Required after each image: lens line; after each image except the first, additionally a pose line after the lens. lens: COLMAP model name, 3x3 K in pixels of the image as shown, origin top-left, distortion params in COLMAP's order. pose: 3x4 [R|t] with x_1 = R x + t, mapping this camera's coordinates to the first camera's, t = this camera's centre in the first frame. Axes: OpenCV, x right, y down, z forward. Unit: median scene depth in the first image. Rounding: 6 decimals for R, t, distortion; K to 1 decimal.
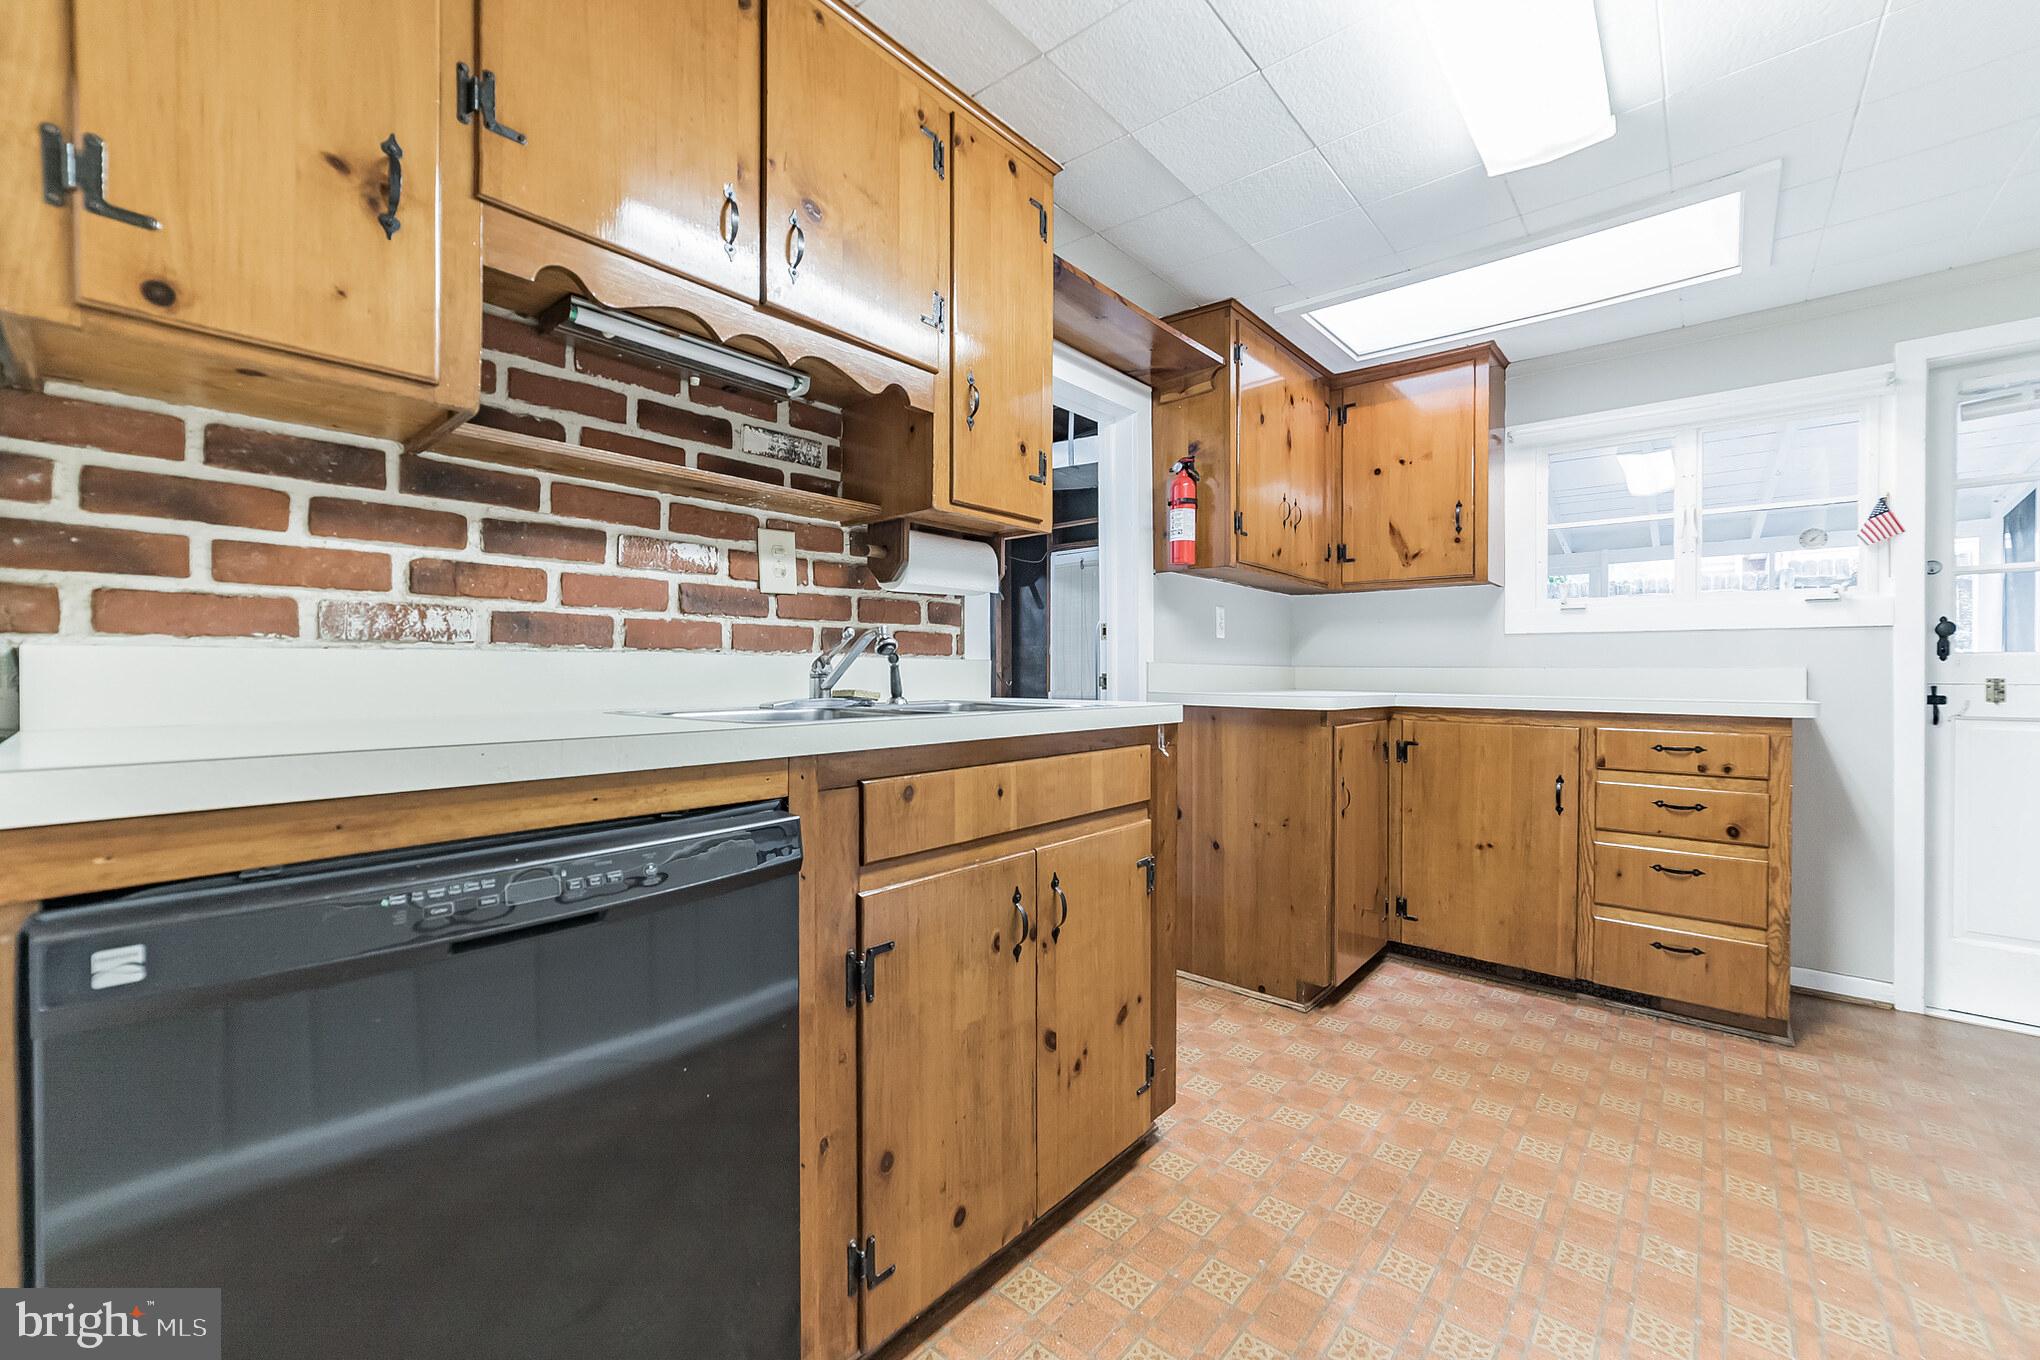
lens RADIAL K [[819.2, 0, 1019.3], [0, 819.2, 672.7], [0, 0, 1]] dist [-0.003303, 0.000242]
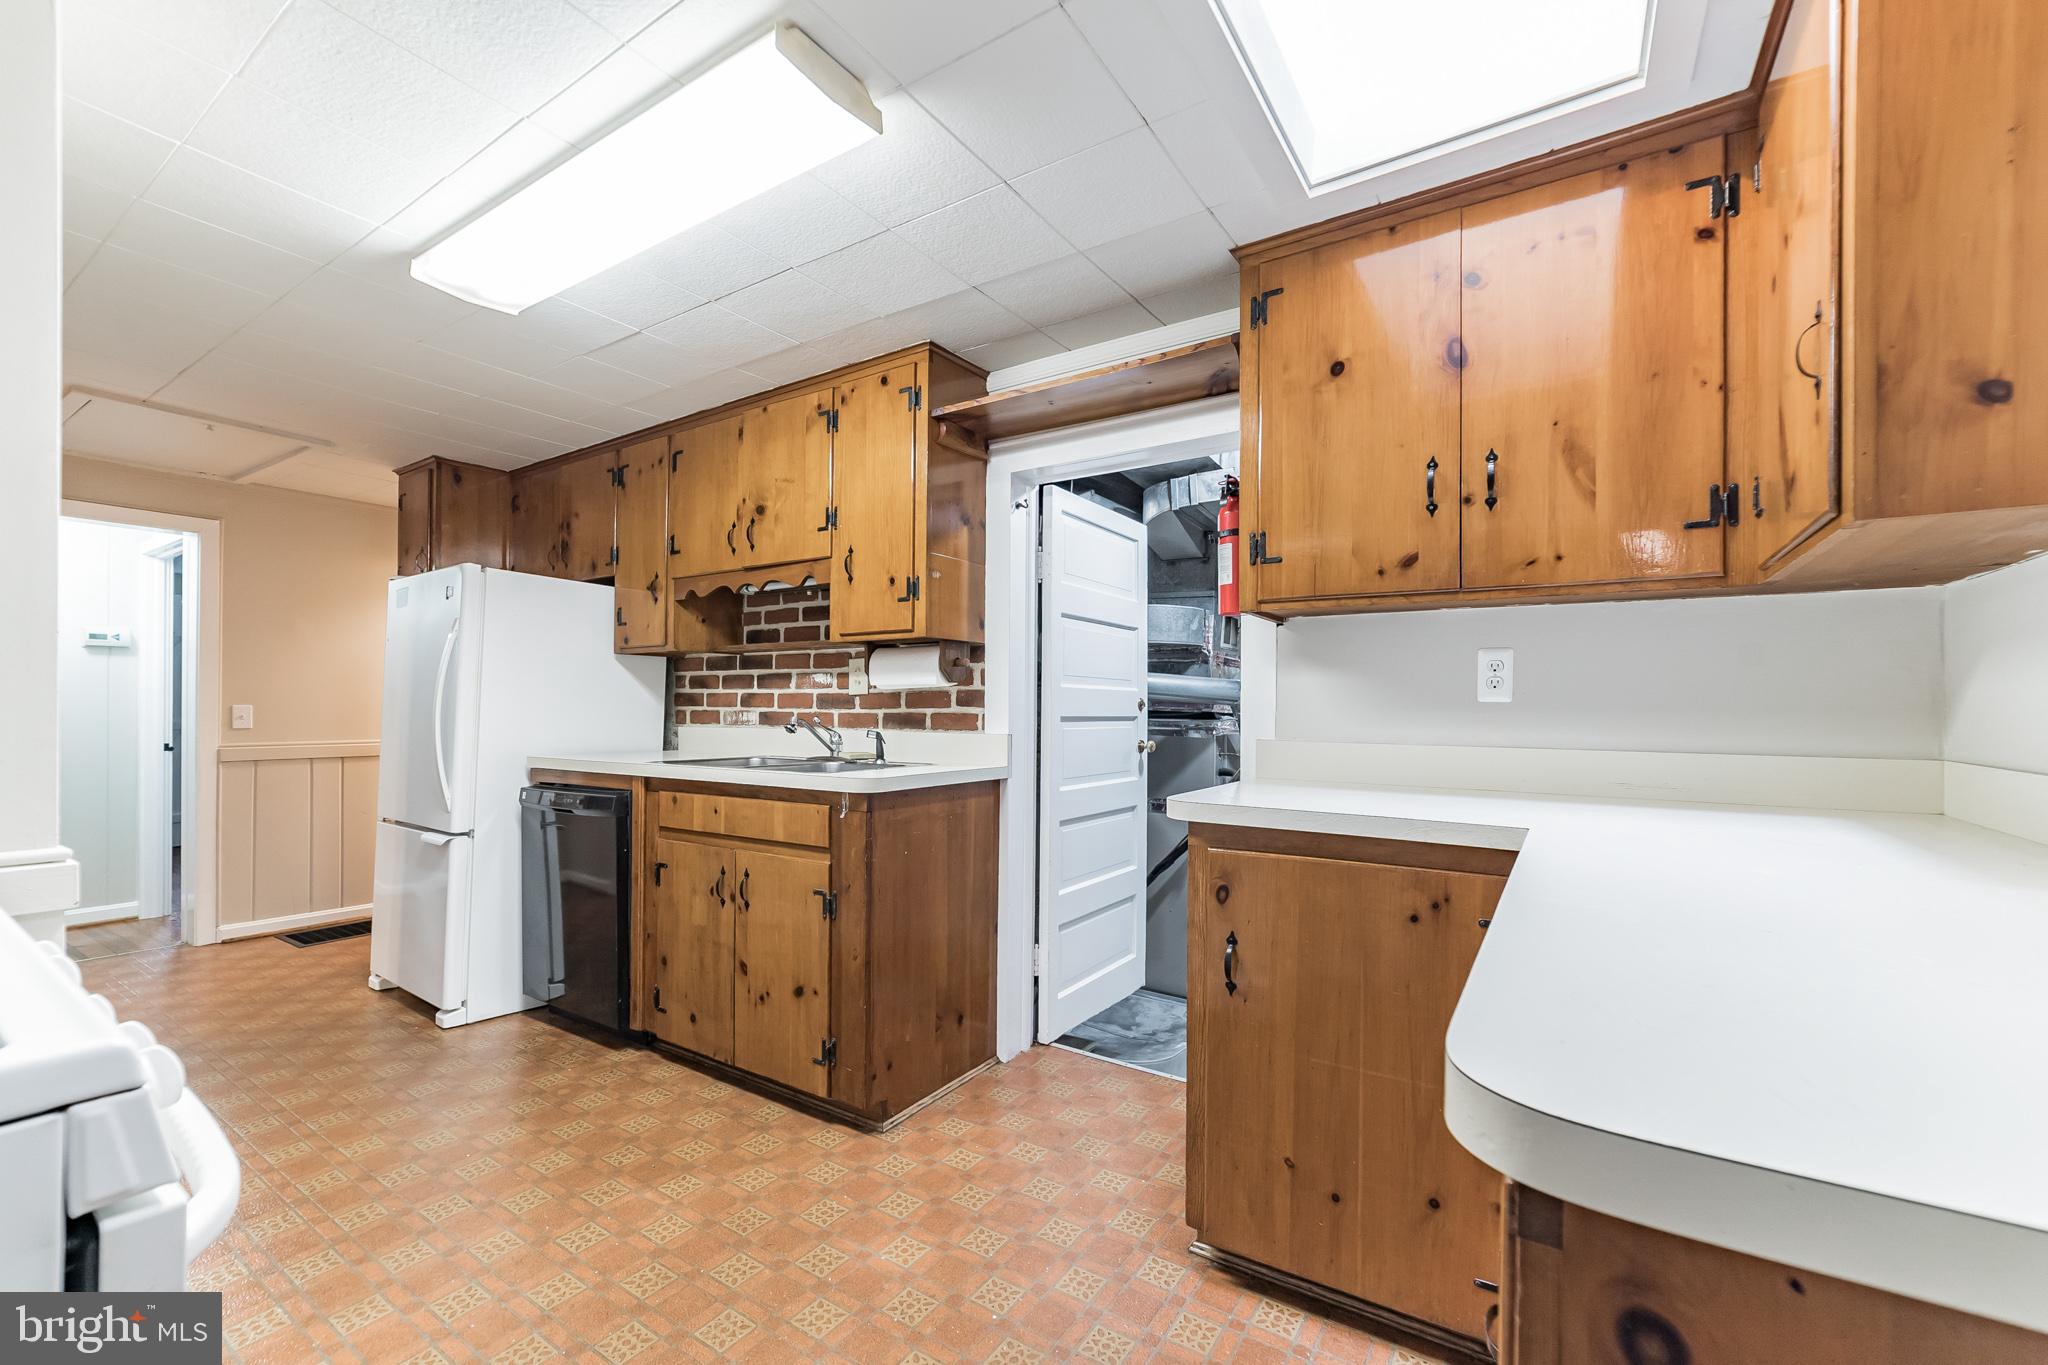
lens RADIAL K [[818.4, 0, 1059.6], [0, 818.4, 708.5], [0, 0, 1]] dist [0.001379, 0.000148]
pose [[0.166771, 0.001212, -0.985995, 1.718355], [-0.005385, 0.999985, 0.000318, -0.080287], [0.985981, 0.005256, 0.166775, 1.299216]]
